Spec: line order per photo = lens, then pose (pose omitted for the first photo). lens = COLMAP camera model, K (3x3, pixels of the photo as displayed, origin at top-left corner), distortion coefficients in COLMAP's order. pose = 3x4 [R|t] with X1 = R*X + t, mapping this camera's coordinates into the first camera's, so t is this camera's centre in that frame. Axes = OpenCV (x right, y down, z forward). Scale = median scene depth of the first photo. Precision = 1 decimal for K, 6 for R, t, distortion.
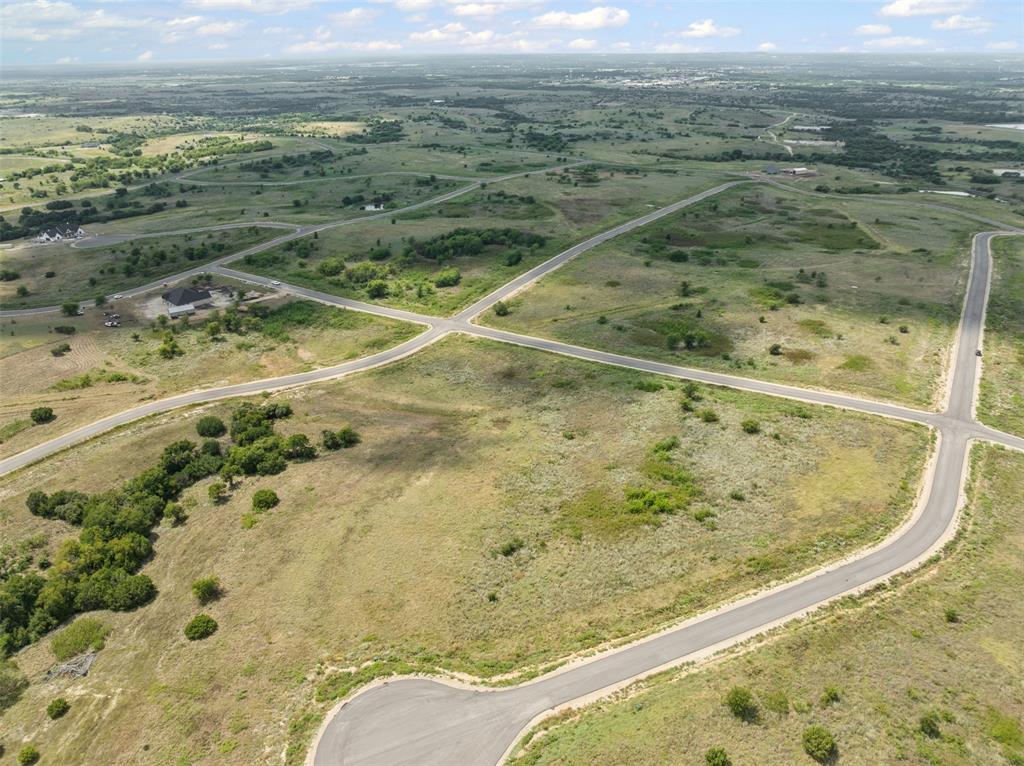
lens RADIAL K [[723.8, 0, 514.5], [0, 723.8, 387.8], [0, 0, 1]] dist [-0.034544, 0.001005]
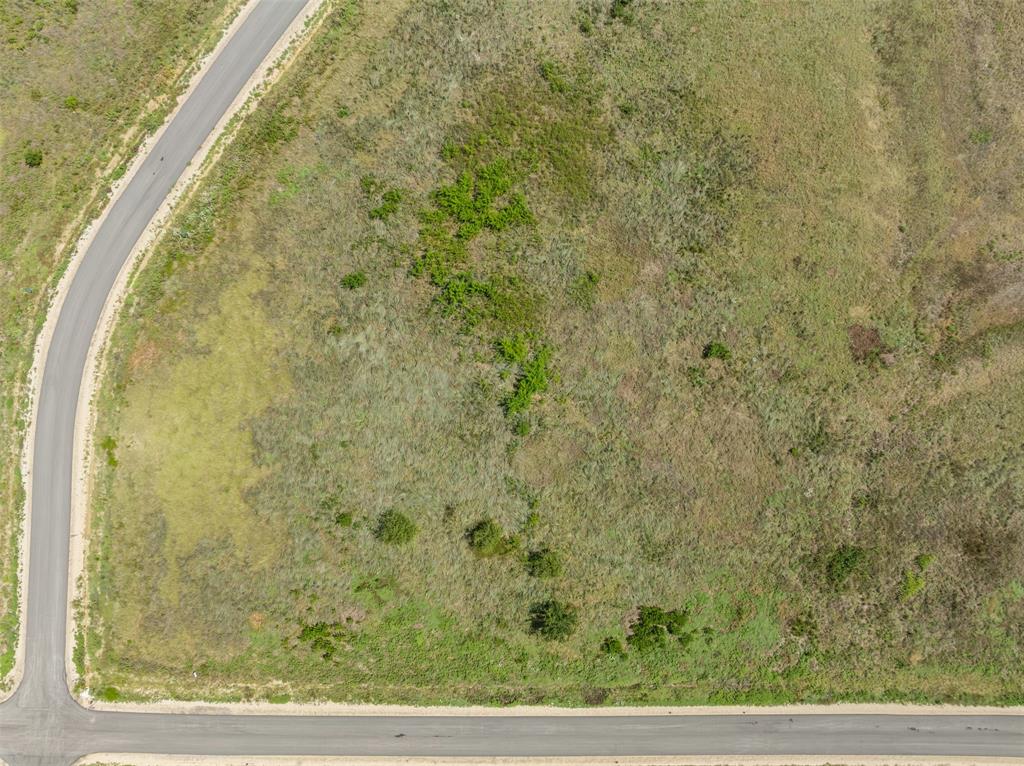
lens RADIAL K [[723.8, 0, 514.5], [0, 723.8, 387.8], [0, 0, 1]] dist [-0.034544, 0.001005]
pose [[-0.849950, 0.526286, 0.024654, 0.253259], [-0.197537, -0.361704, 0.911126, -0.479983], [0.488430, 0.769541, 0.411391, 0.979523]]
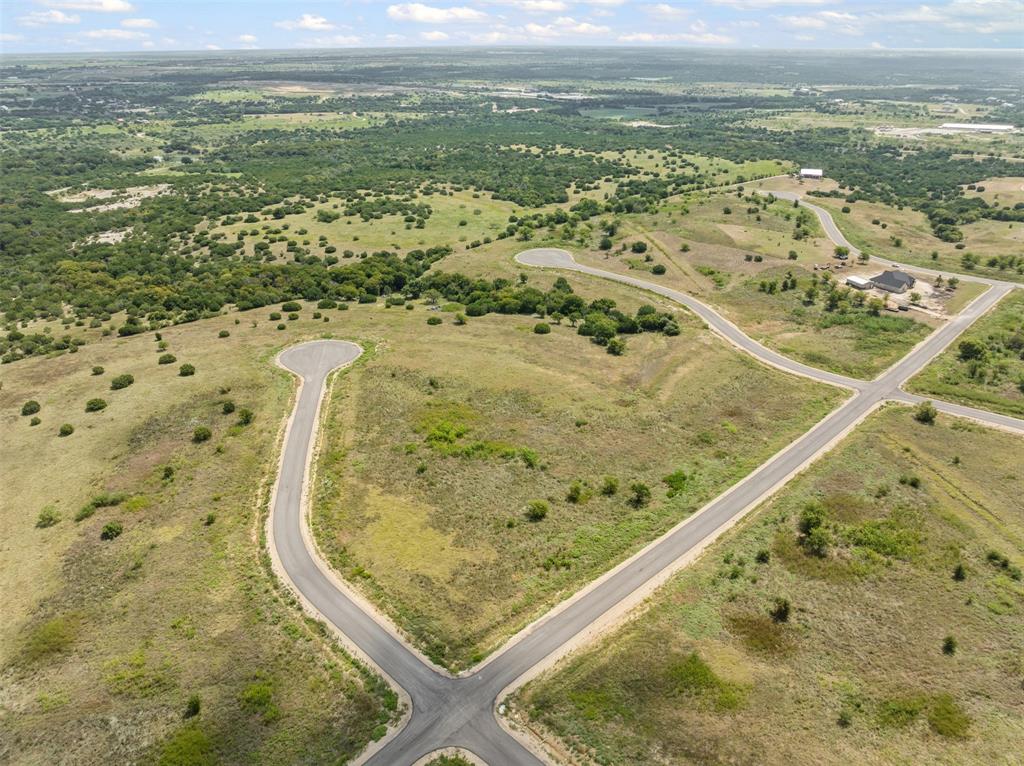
lens RADIAL K [[723.8, 0, 514.5], [0, 723.8, 387.8], [0, 0, 1]] dist [-0.034544, 0.001005]
pose [[-0.226640, 0.432438, -0.872715, 1.265453], [-0.416514, 0.766934, 0.488190, -0.564985], [0.880426, 0.474141, 0.006299, 1.162961]]
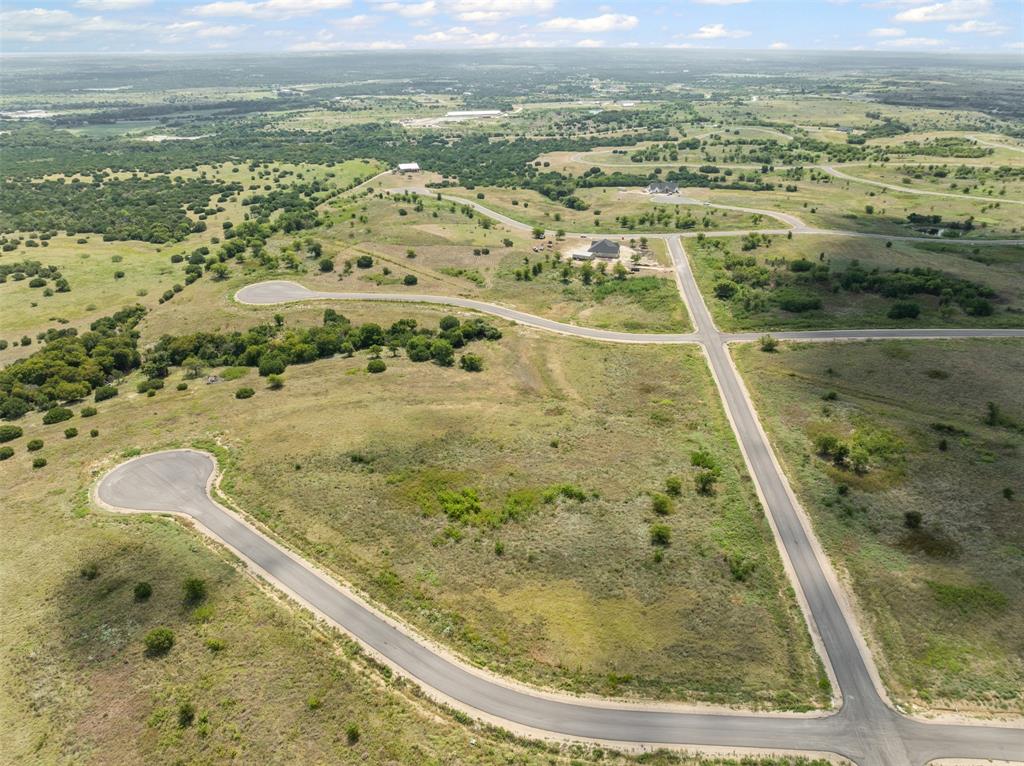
lens RADIAL K [[740.0, 0, 512.5], [0, 740.0, 359.1], [0, 0, 1]] dist [-0.037719, 0.006326]
pose [[0.445156, 0.361659, -0.819170, 1.071971], [-0.386878, 0.902701, 0.188299, -0.260692], [0.807566, 0.233096, 0.541760, 0.514072]]
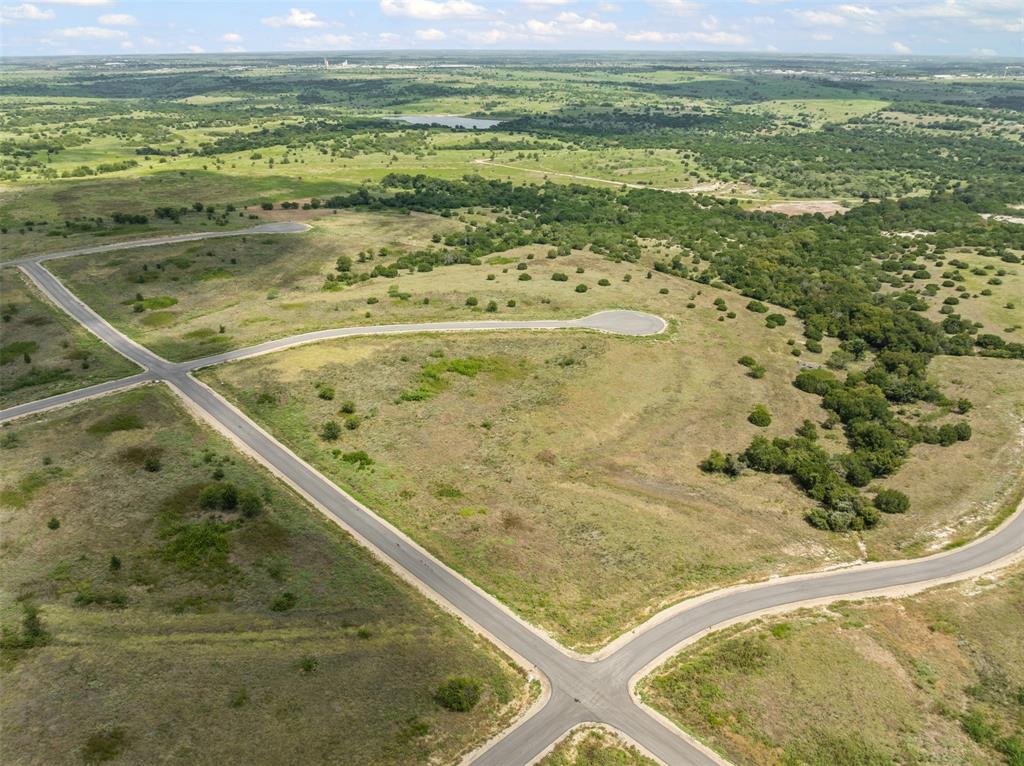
lens RADIAL K [[723.8, 0, 514.5], [0, 723.8, 387.8], [0, 0, 1]] dist [-0.034544, 0.001005]
pose [[-0.976686, -0.083141, 0.197919, -0.211147], [0.101799, 0.632329, 0.767983, -0.978443], [-0.189001, 0.770226, -0.609123, 2.061621]]
